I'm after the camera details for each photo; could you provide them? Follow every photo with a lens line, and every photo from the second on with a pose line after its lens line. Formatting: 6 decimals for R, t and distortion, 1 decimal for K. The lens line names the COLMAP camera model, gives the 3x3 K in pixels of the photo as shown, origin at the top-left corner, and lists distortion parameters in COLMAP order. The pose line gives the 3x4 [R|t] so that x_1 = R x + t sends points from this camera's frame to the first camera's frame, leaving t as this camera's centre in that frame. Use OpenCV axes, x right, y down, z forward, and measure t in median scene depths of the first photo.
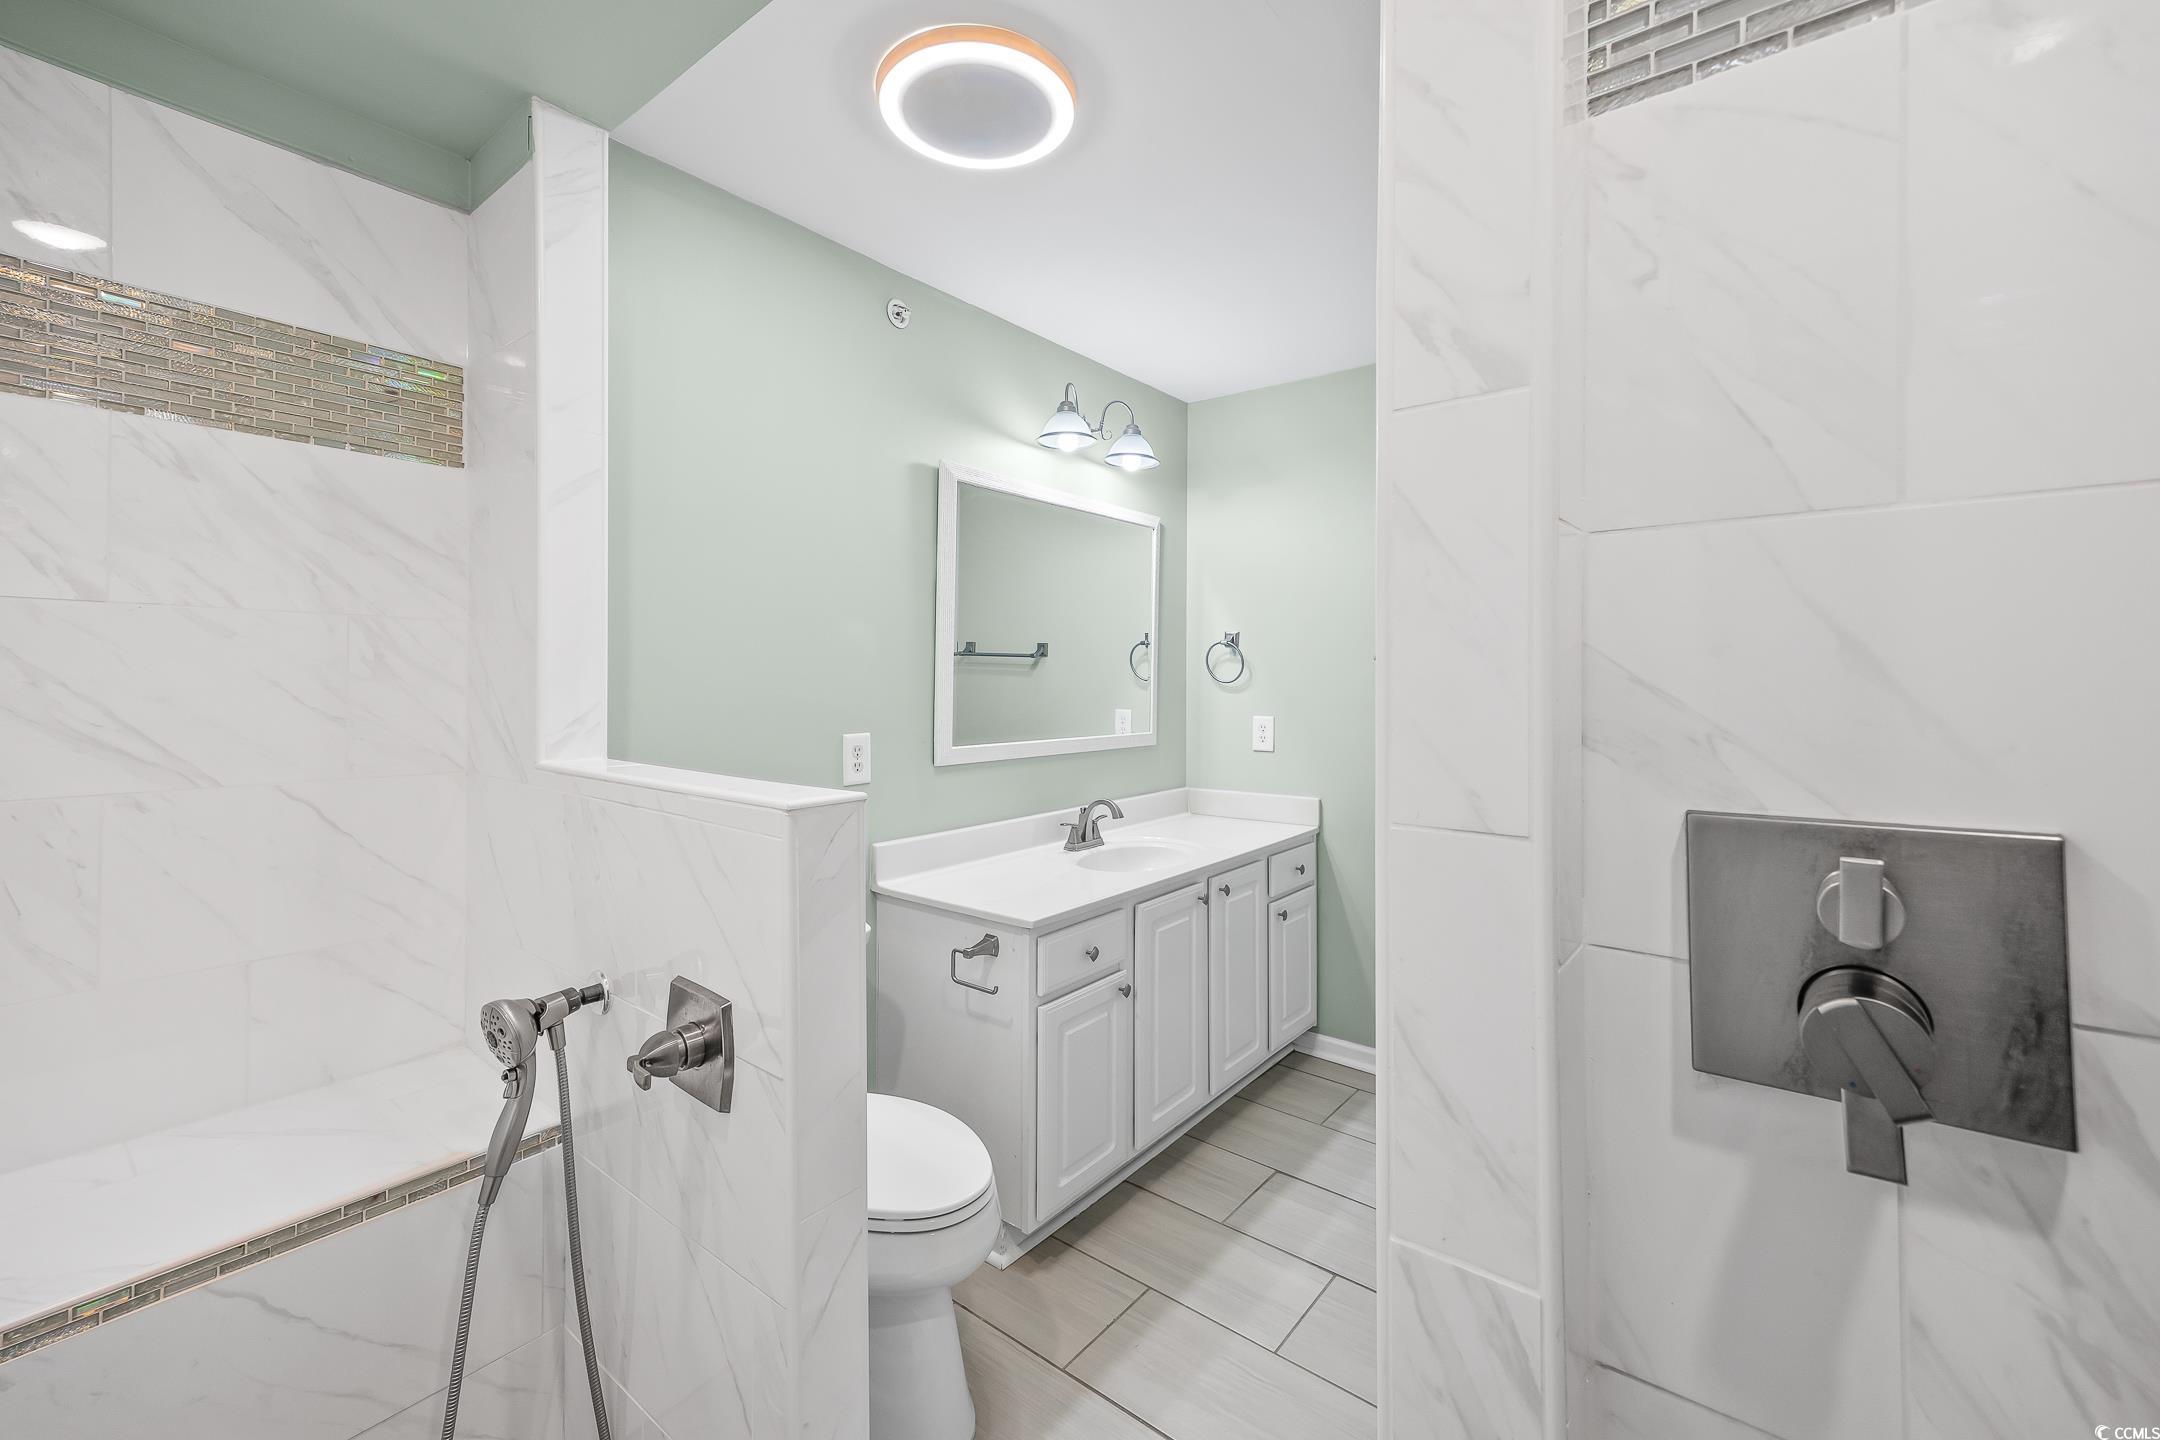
lens RADIAL K [[897.7, 0, 1067.9], [0, 897.7, 680.5], [0, 0, 1]] dist [0.001772, 0.000186]
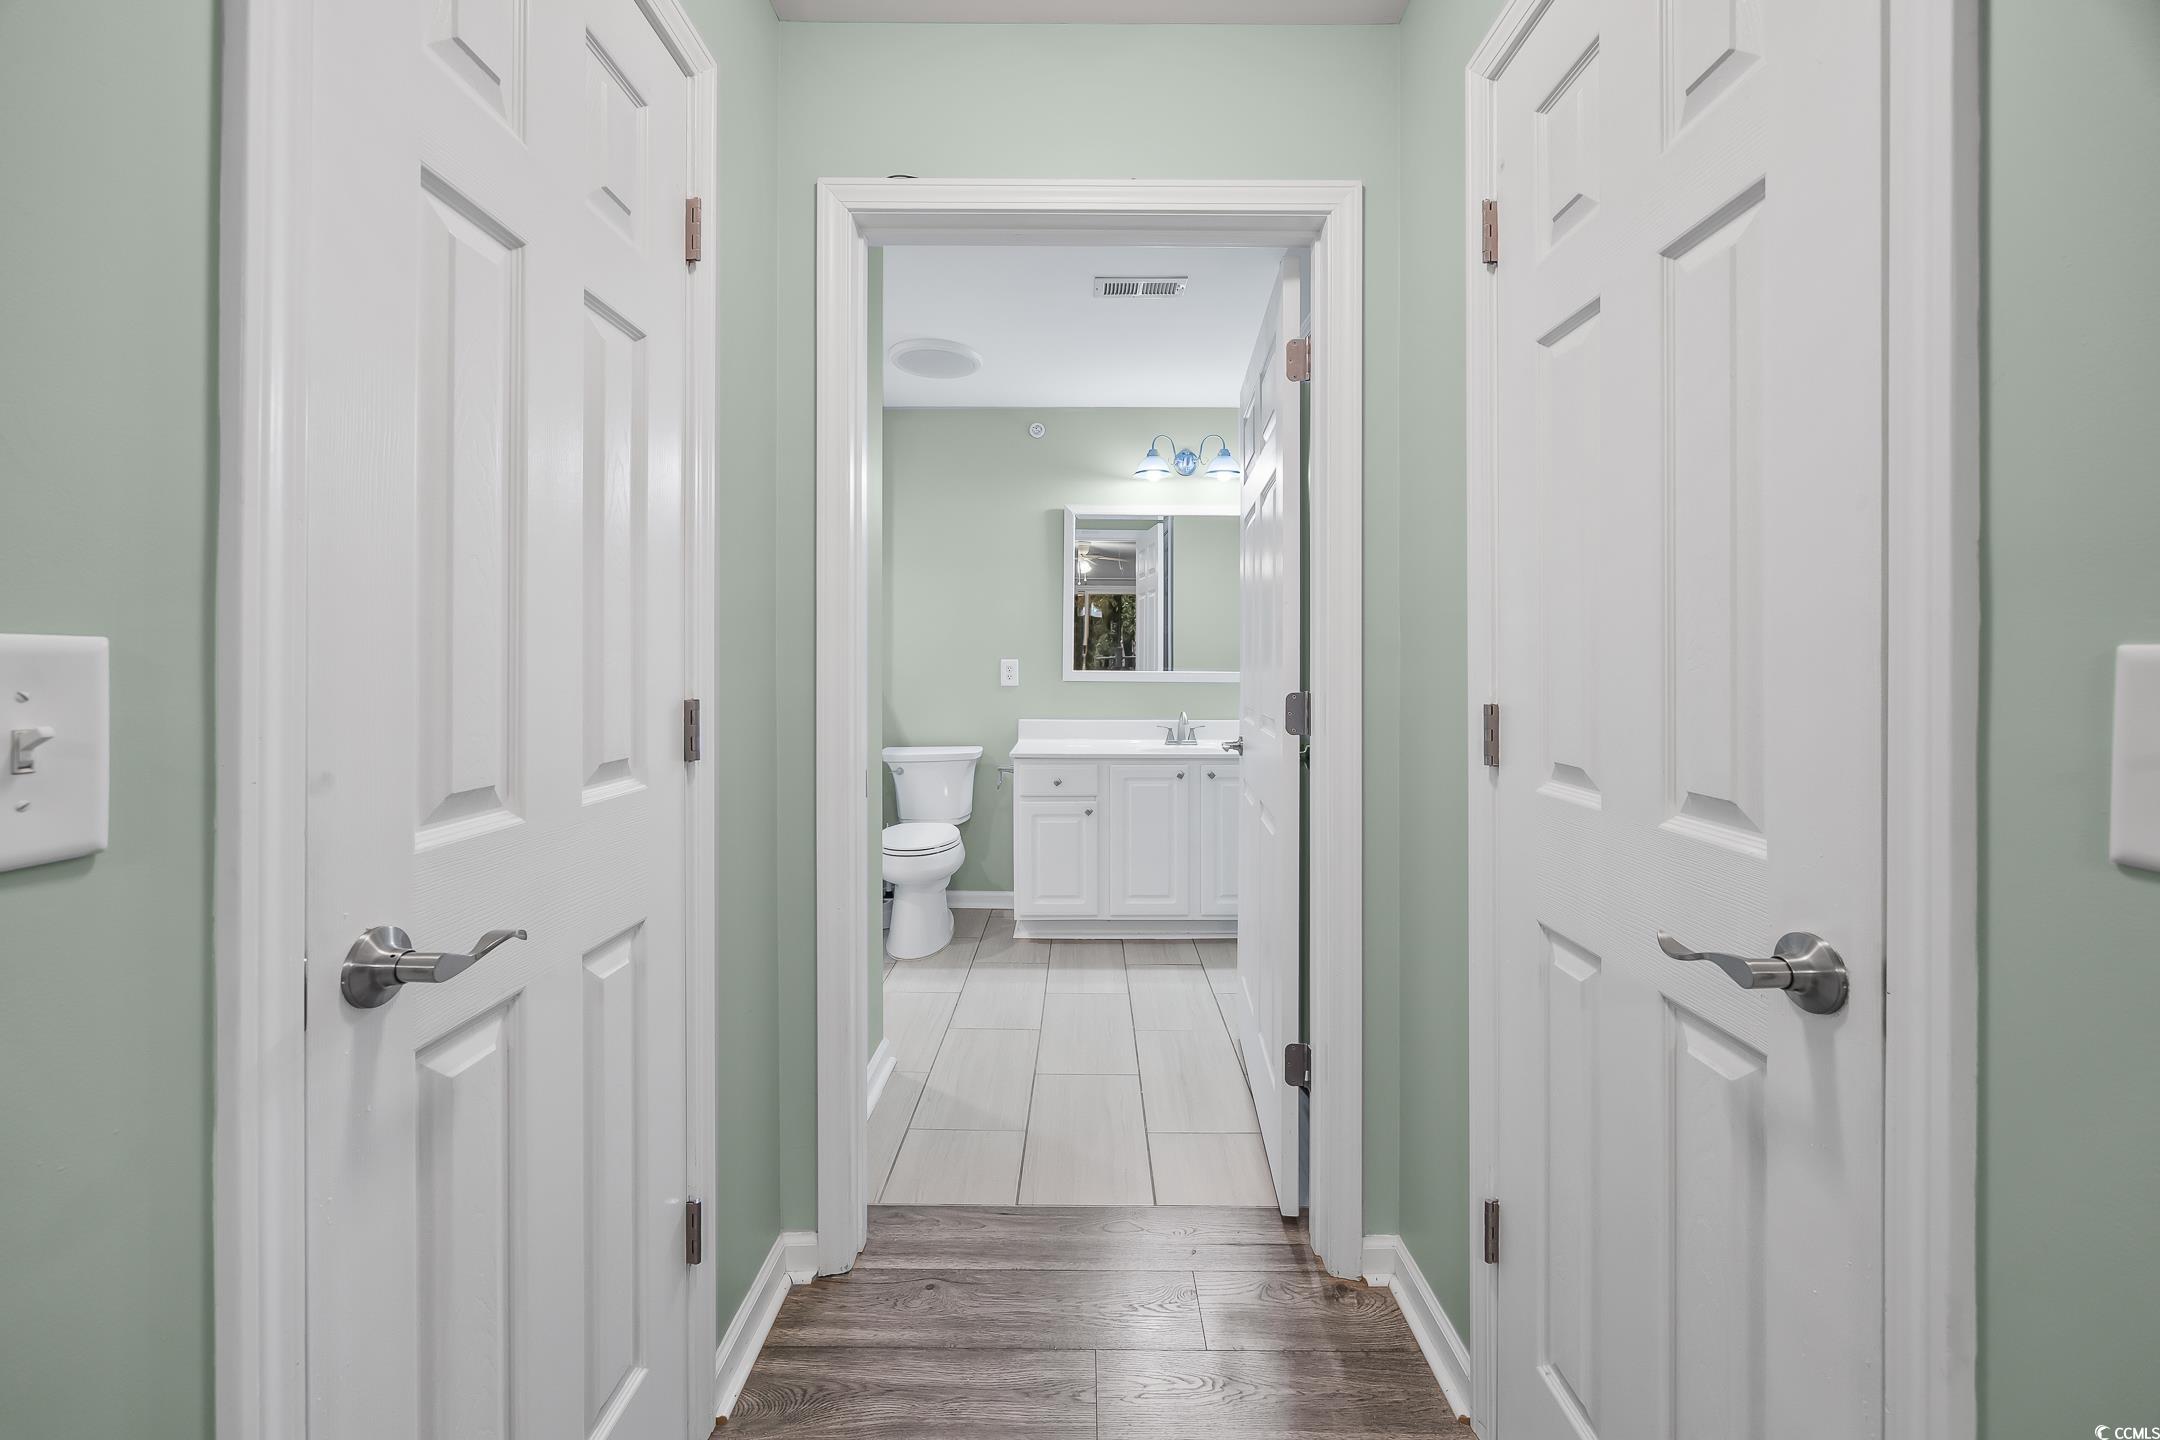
lens RADIAL K [[833.9, 0, 1085.6], [0, 833.9, 711.6], [0, 0, 1]] dist [0.000514, 0.000073]
pose [[0.629449, 0.047730, -0.775574, 1.003863], [-0.015678, 0.998689, 0.048737, 0.064949], [0.776883, -0.018518, 0.629372, 0.009158]]
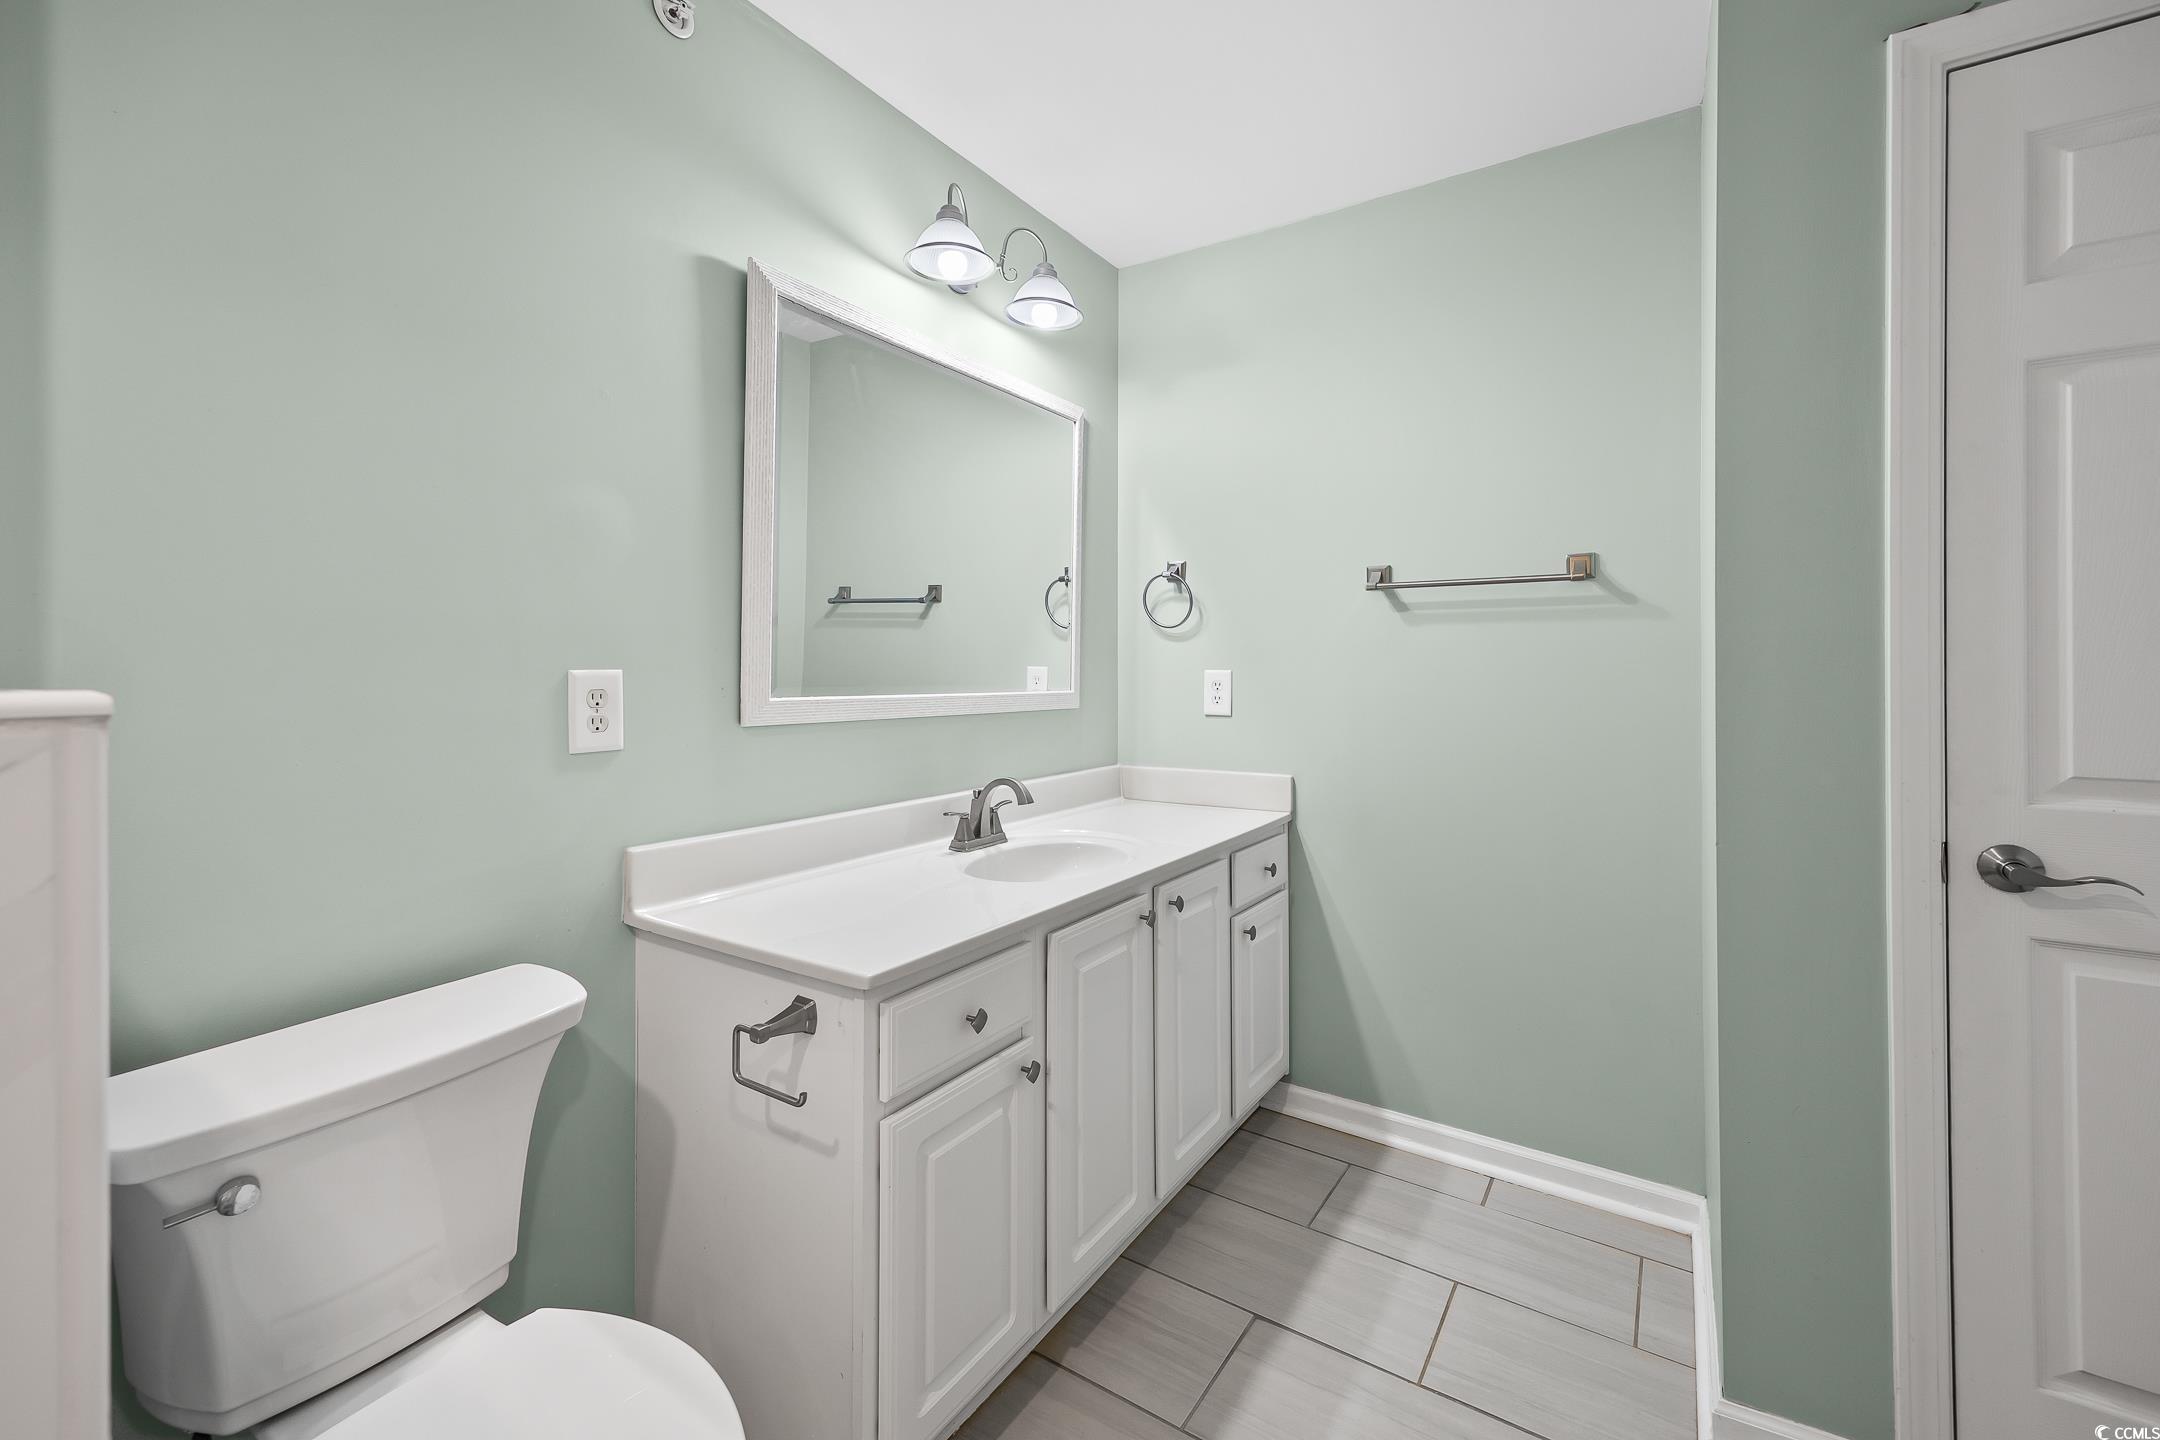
lens RADIAL K [[902.4, 0, 1074.9], [0, 902.4, 664.6], [0, 0, 1]] dist [0.002297, 0.000241]
pose [[0.995672, -0.000751, 0.092929, 0.028190], [0.001755, 0.999941, -0.010723, 0.050573], [-0.092915, 0.010840, 0.995615, 0.282796]]
